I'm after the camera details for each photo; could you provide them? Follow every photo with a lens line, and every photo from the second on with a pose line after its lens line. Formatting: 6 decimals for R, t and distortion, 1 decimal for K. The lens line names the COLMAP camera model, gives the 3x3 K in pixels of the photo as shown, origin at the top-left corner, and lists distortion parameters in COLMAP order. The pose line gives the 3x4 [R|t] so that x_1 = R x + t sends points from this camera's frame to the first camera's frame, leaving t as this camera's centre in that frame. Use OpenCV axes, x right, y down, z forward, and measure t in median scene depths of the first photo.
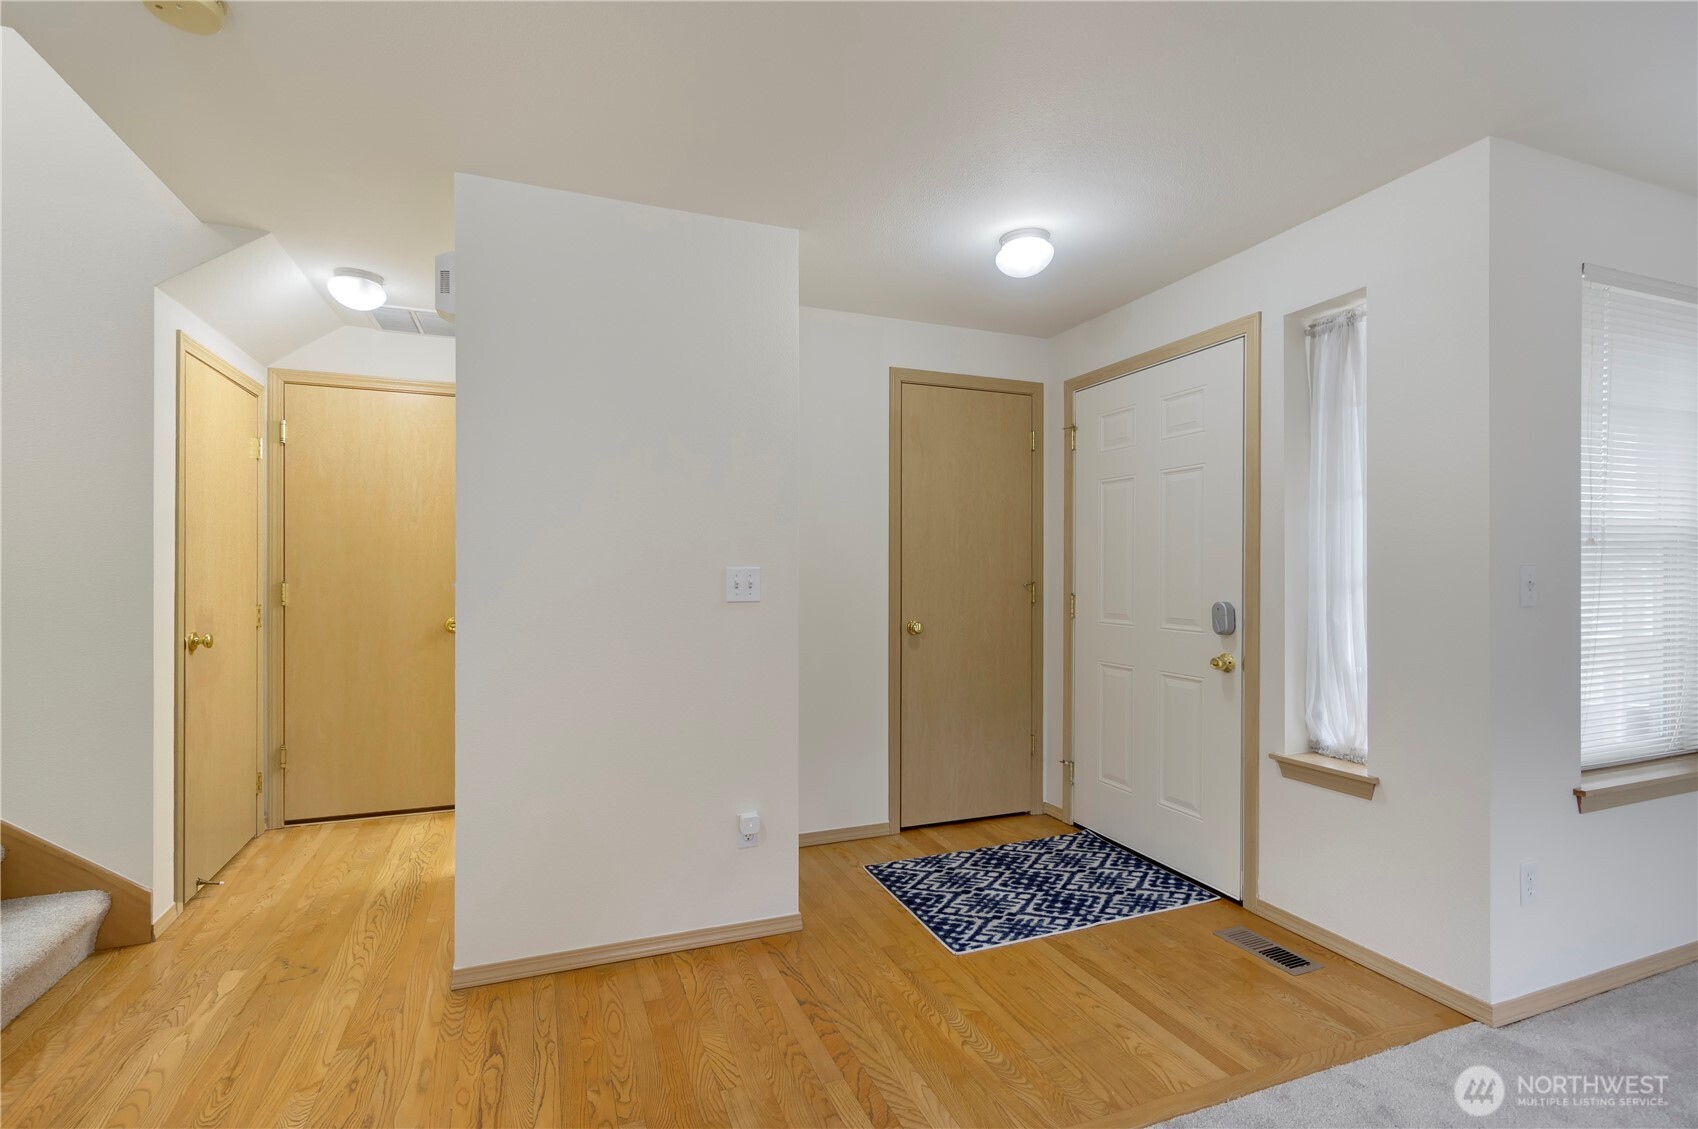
lens RADIAL K [[750.6, 0, 849.0], [0, 750.6, 564.5], [0, 0, 1]] dist [0.037390, 0.000221]
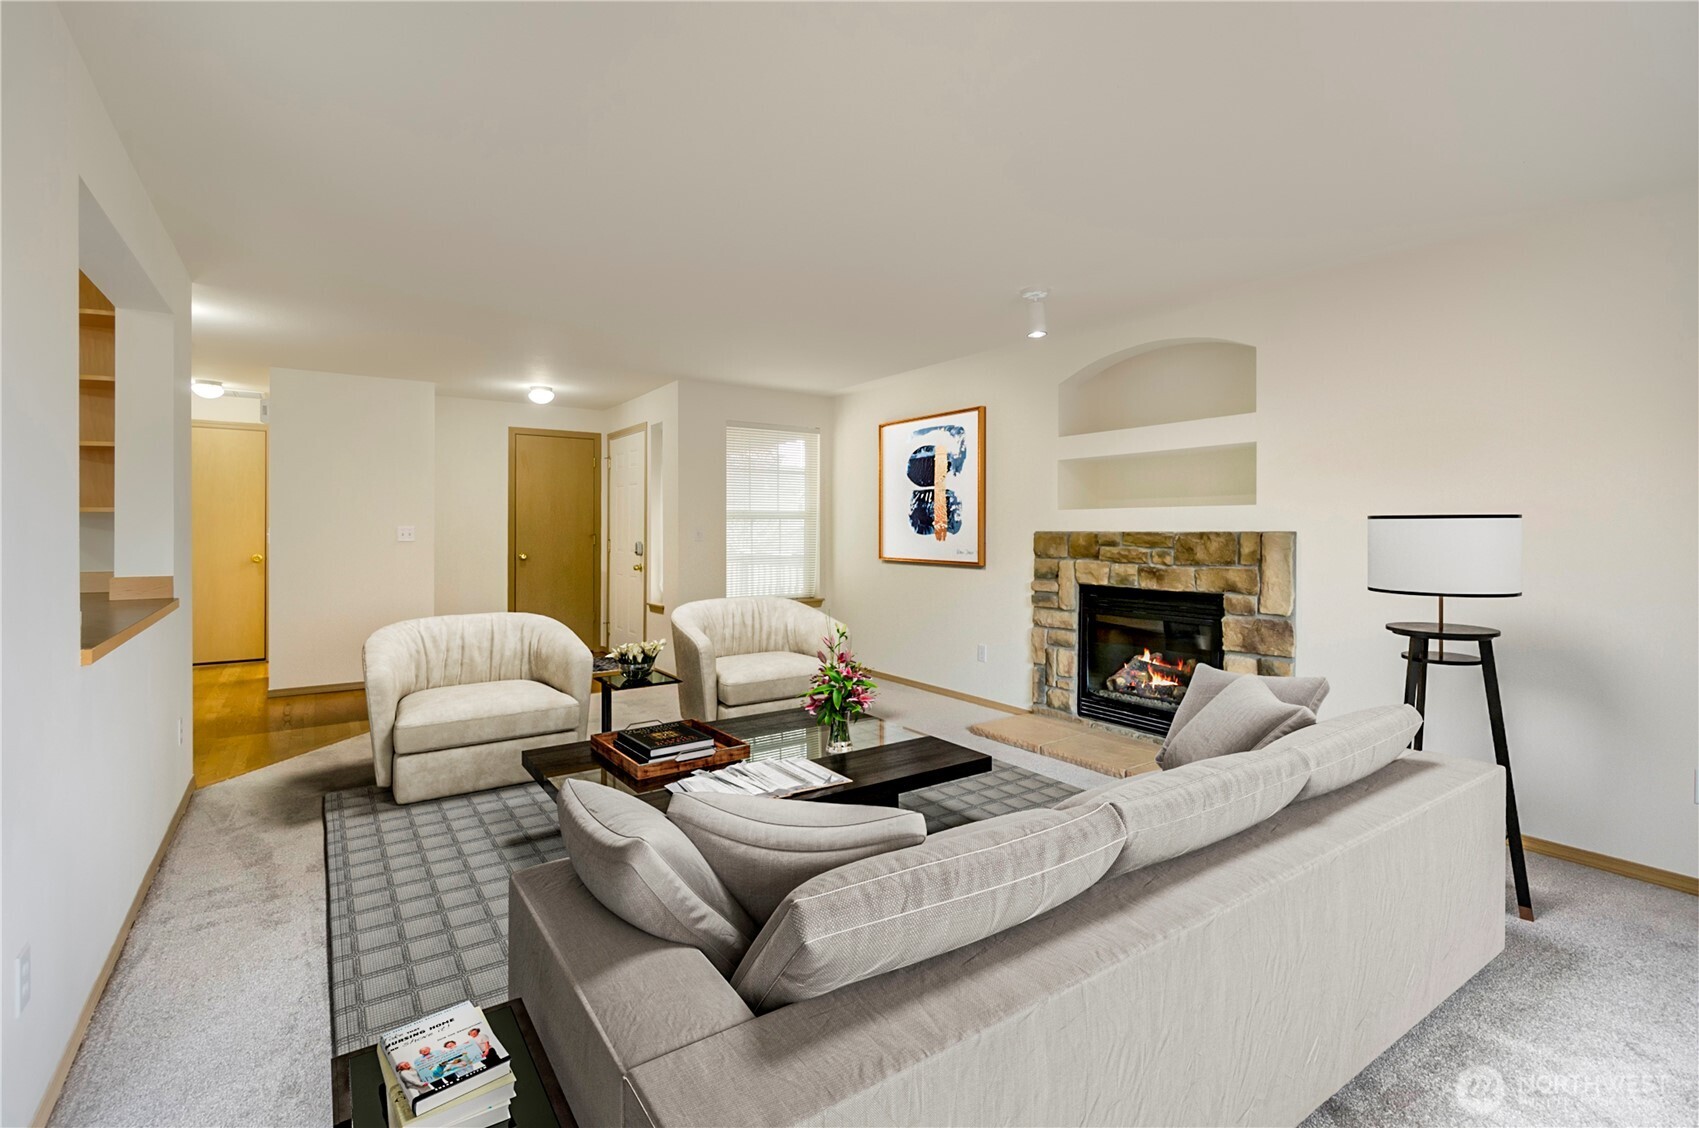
lens RADIAL K [[757.2, 0, 856.3], [0, 757.2, 523.3], [0, 0, 1]] dist [0.001817, 0.000178]
pose [[0.973849, 0.000067, 0.227198, 0.629298], [0.000810, 0.999993, -0.003768, 0.003535], [-0.227197, 0.003854, 0.973841, -1.476127]]
